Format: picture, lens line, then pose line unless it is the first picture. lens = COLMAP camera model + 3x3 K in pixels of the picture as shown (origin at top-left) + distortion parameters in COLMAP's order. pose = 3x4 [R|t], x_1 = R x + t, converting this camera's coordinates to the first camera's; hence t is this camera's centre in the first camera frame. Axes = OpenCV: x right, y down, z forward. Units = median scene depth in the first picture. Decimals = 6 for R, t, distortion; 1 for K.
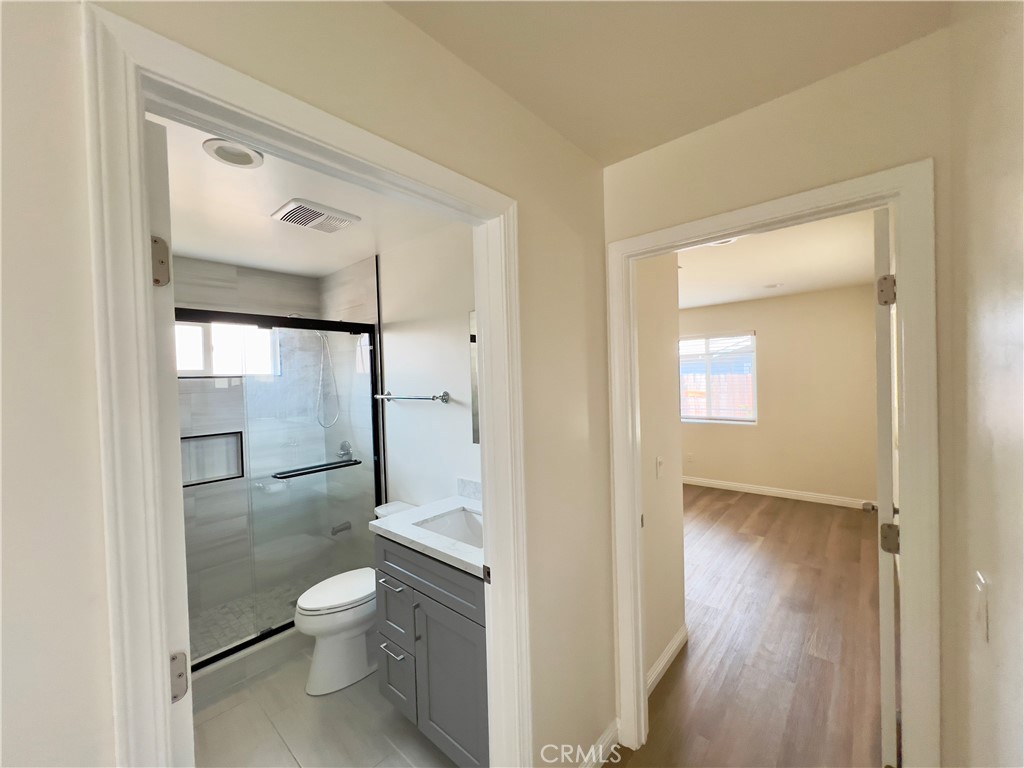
lens RADIAL K [[411.1, 0, 511.7], [0, 411.1, 387.2], [0, 0, 1]] dist [-0.000904, 0.000630]
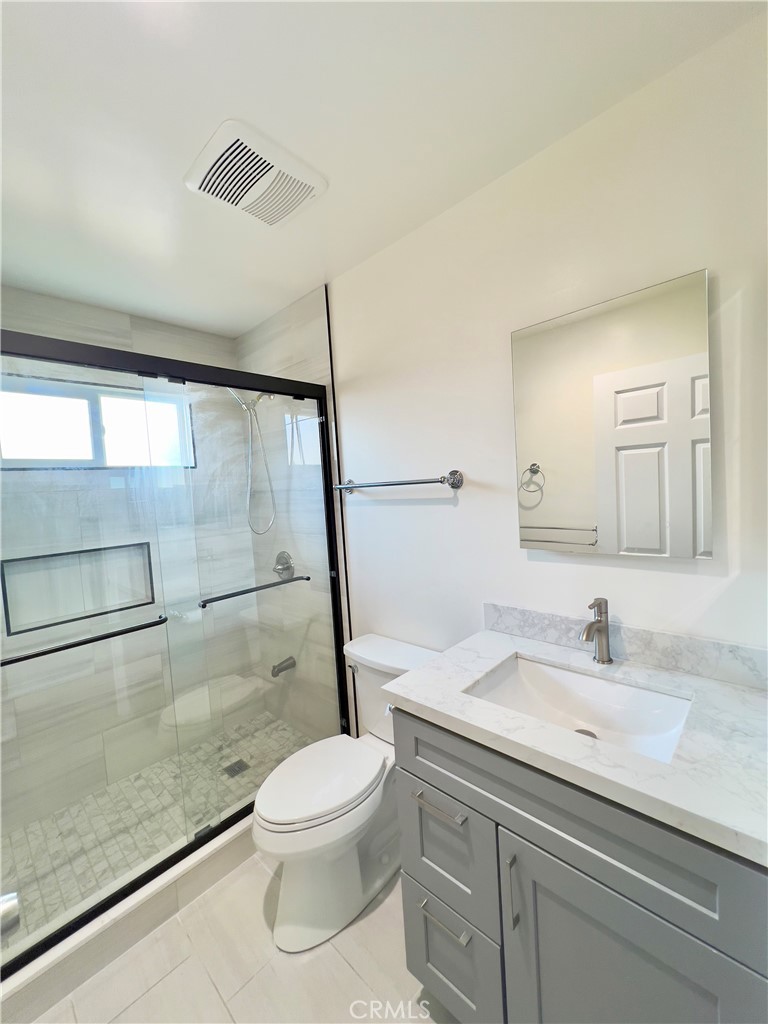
lens RADIAL K [[410.0, 0, 383.2], [0, 410.0, 510.6], [0, 0, 1]] dist [-0.000479, 0.001147]
pose [[0.998755, -0.030444, -0.039526, -0.213826], [0.031830, 0.998883, 0.034931, 0.040211], [0.038418, -0.036146, 0.998608, 0.293558]]
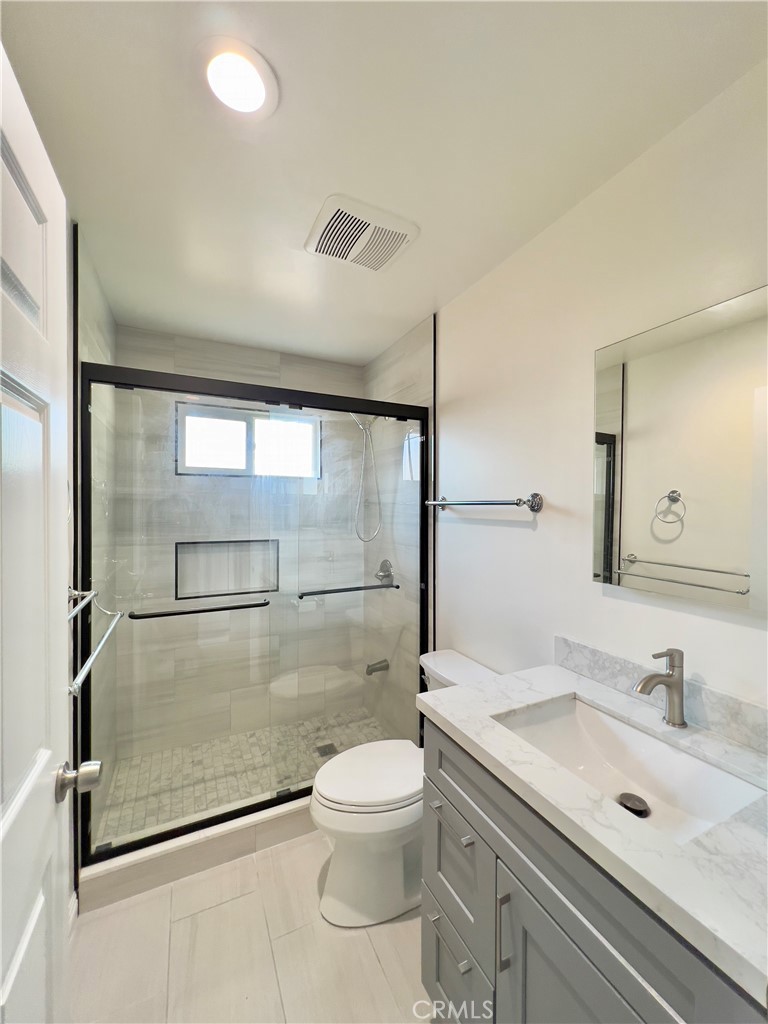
lens RADIAL K [[410.0, 0, 385.5], [0, 410.0, 510.9], [0, 0, 1]] dist [-0.000479, 0.001147]
pose [[0.923655, 0.035577, -0.381571, -0.113981], [-0.038755, 0.999249, -0.000646, 0.039485], [0.381261, 0.015385, 0.924339, 0.283081]]
